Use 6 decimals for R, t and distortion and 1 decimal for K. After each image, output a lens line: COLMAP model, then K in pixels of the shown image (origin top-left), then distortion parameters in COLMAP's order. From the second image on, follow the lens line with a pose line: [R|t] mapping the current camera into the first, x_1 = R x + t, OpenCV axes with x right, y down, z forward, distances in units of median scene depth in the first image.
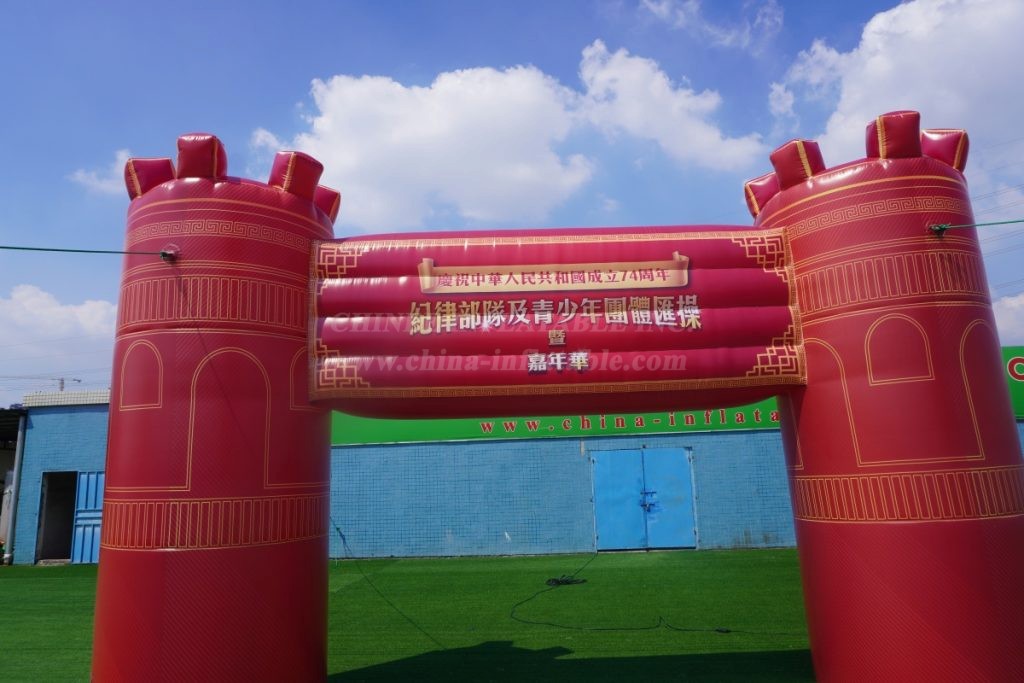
lens RADIAL K [[674.1, 0, 490.1], [0, 674.1, 337.2], [0, 0, 1]] dist [-0.033874, -0.000956]
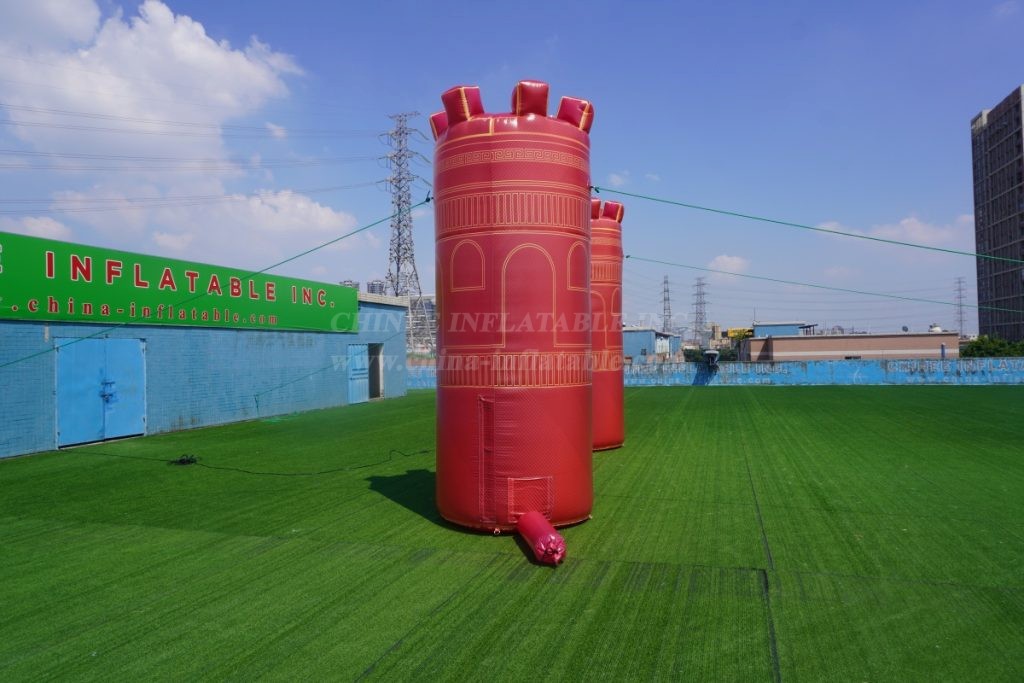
lens RADIAL K [[685.6, 0, 473.5], [0, 685.6, 354.6], [0, 0, 1]] dist [-0.008176, -0.018249]
pose [[0.258717, 0.023818, 0.965660, -1.792739], [-0.175041, 0.984301, 0.022619, 0.237872], [-0.949961, -0.174882, 0.258824, 0.785840]]
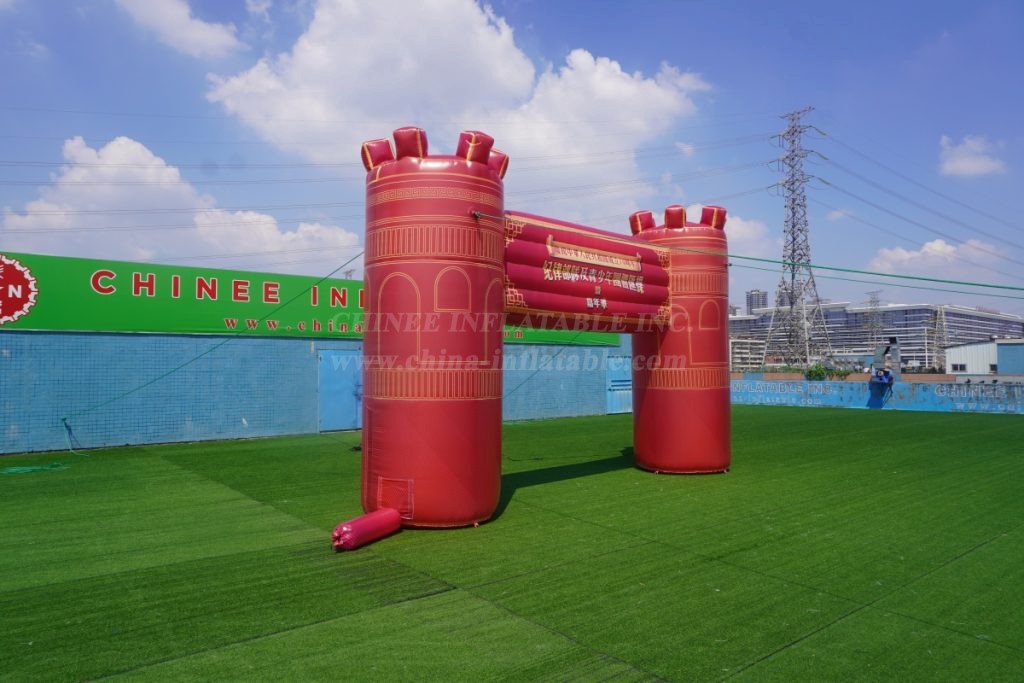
lens RADIAL K [[674.1, 0, 490.1], [0, 674.1, 337.2], [0, 0, 1]] dist [-0.033874, -0.000956]
pose [[0.737160, 0.061449, 0.672919, -1.340465], [-0.154031, 0.984919, 0.078795, 0.026474], [-0.657929, -0.161735, 0.735508, -0.190044]]
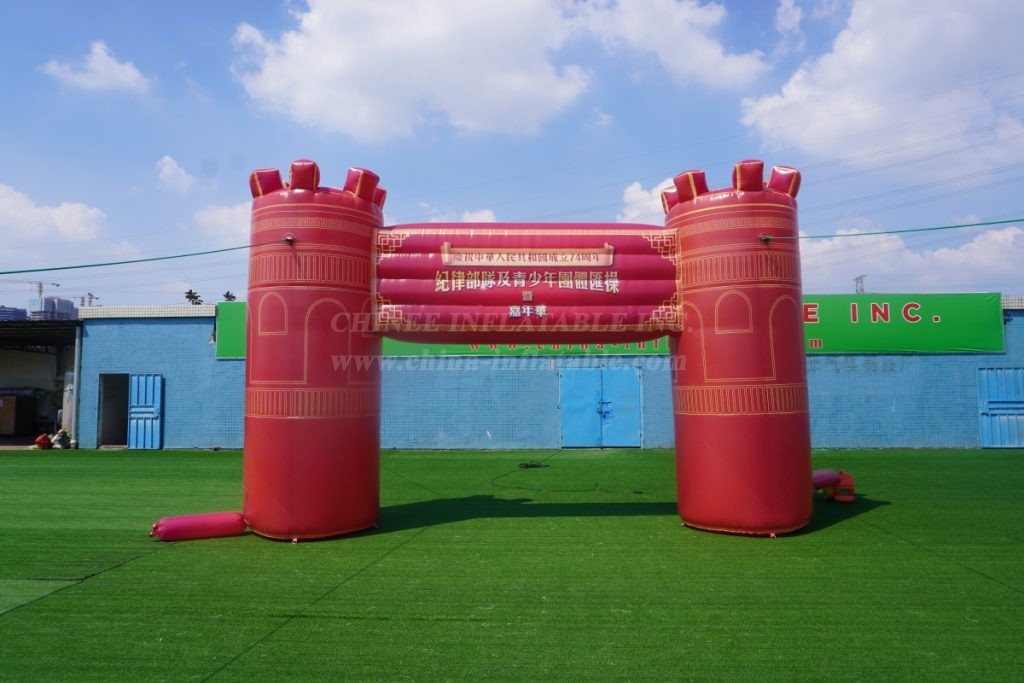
lens RADIAL K [[658.8, 0, 482.9], [0, 658.8, 340.3], [0, 0, 1]] dist [-0.004925, -0.001399]
pose [[0.999467, 0.028957, 0.015062, -0.026518], [-0.030655, 0.991233, 0.128517, -0.091427], [-0.011209, -0.128910, 0.991593, -0.547123]]
